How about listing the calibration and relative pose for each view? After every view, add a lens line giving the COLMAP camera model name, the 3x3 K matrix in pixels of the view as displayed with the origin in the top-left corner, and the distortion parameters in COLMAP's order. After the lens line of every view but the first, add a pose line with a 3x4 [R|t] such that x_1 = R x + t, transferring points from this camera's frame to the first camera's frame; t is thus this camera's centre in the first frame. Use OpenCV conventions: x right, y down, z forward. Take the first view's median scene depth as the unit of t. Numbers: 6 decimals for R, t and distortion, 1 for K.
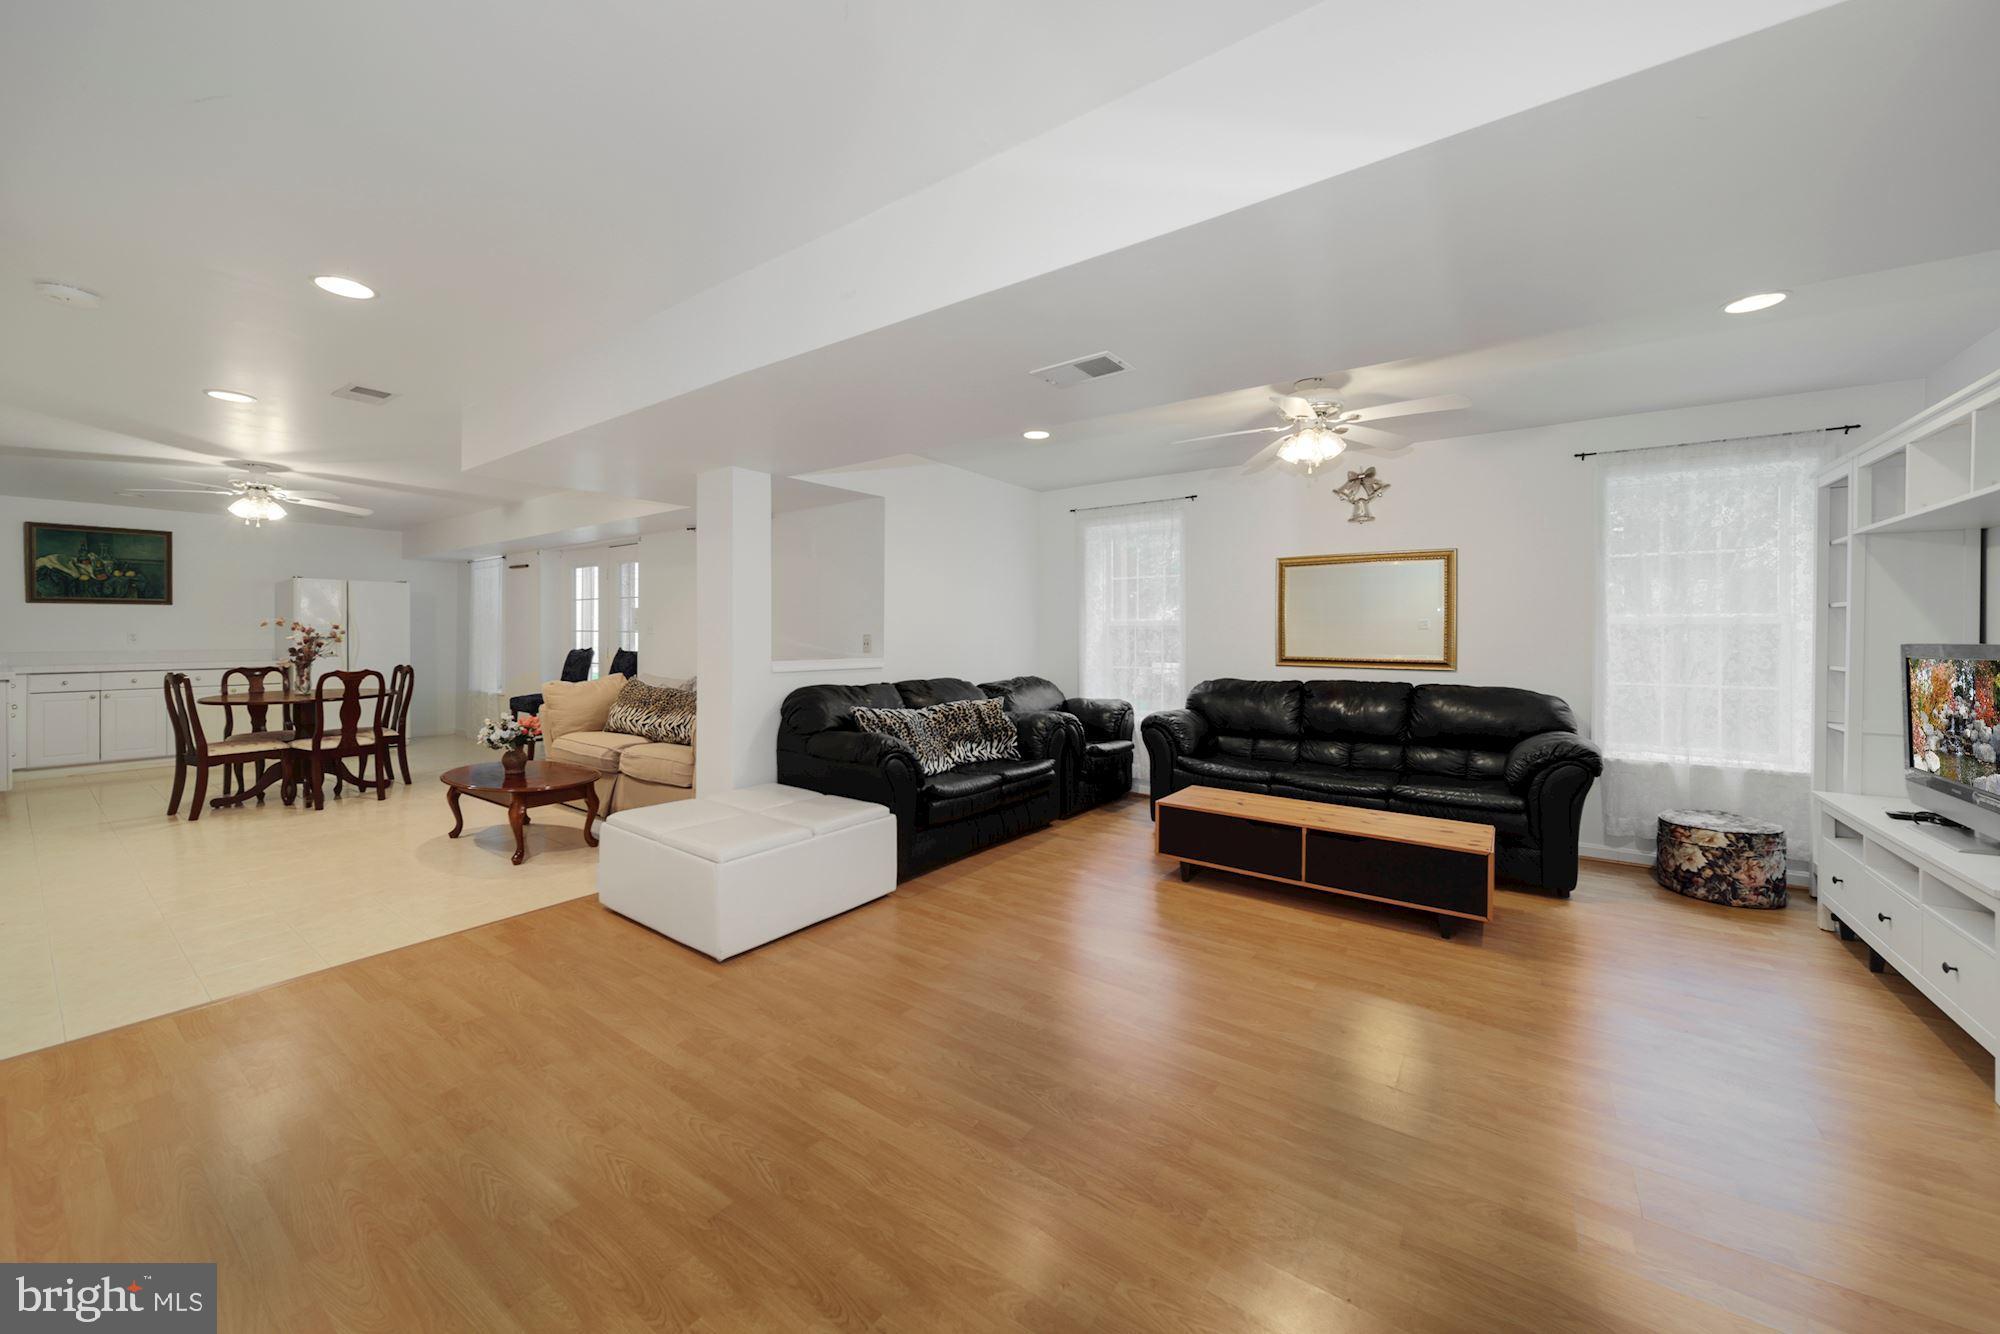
lens RADIAL K [[735.8, 0, 996.8], [0, 735.8, 639.4], [0, 0, 1]] dist [-0.001202, -0.000019]
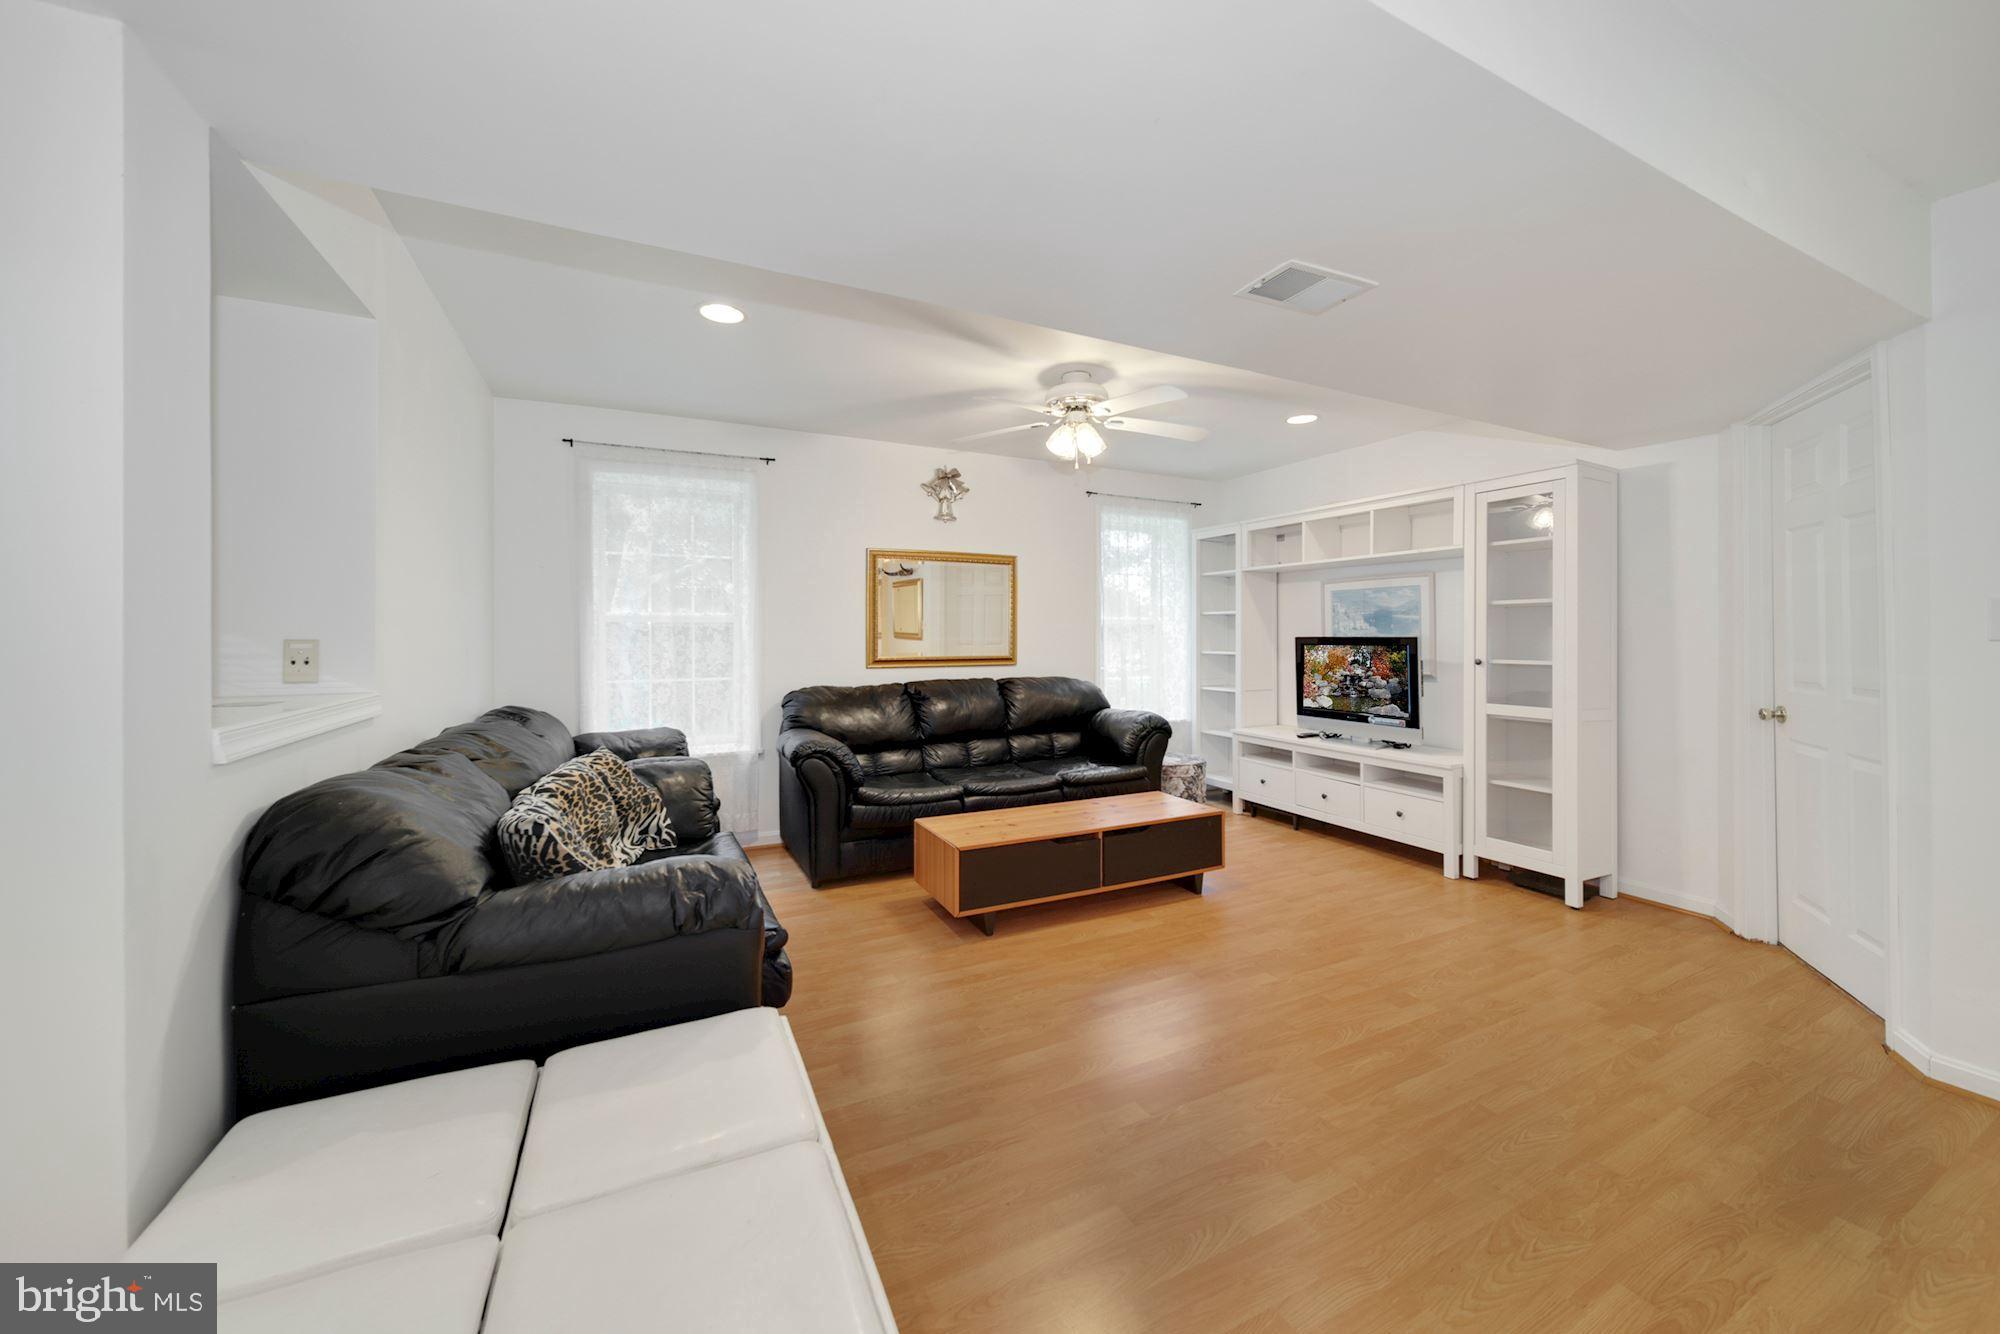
lens RADIAL K [[731.8, 0, 1003.0], [0, 731.8, 630.3], [0, 0, 1]] dist [-0.000871, -0.000115]
pose [[0.465701, -0.001098, 0.884942, -0.353691], [0.013143, 0.999898, -0.005676, -0.003528], [-0.884845, 0.014274, 0.465668, 0.469984]]
